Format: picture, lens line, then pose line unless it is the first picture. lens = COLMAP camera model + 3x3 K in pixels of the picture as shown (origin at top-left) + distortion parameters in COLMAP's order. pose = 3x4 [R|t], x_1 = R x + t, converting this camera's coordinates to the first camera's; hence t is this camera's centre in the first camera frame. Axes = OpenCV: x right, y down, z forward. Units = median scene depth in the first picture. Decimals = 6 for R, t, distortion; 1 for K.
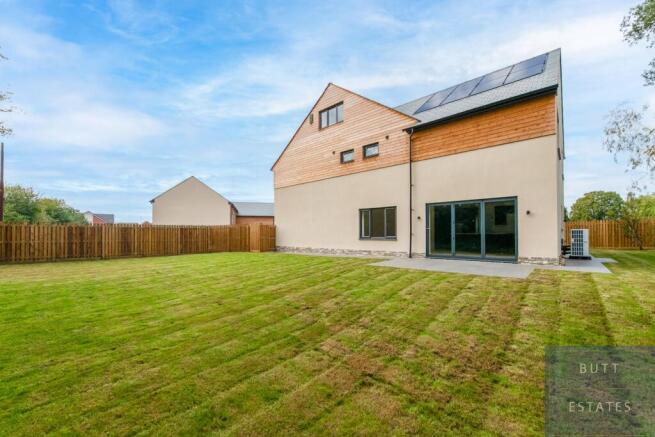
lens RADIAL K [[263.6, 0, 327.5], [0, 263.6, 218.5], [0, 0, 1]] dist [0.000538, 0.000033]
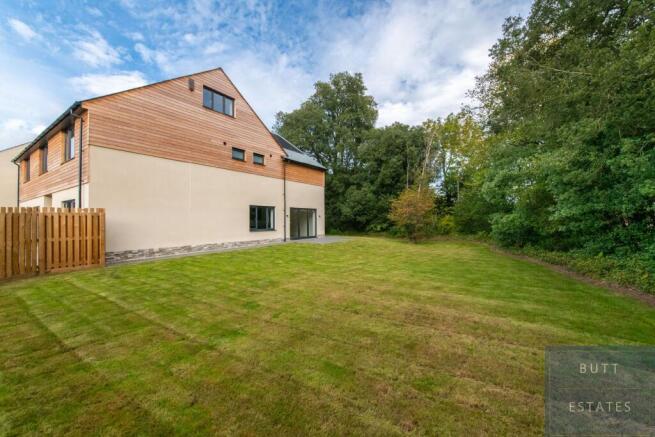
lens RADIAL K [[263.6, 0, 327.5], [0, 263.6, 218.5], [0, 0, 1]] dist [0.000538, 0.000033]
pose [[-0.138859, 0.043296, 0.989365, -1.067292], [-0.015475, 0.998827, -0.045882, 0.069958], [-0.990191, -0.021681, -0.138026, 0.825516]]
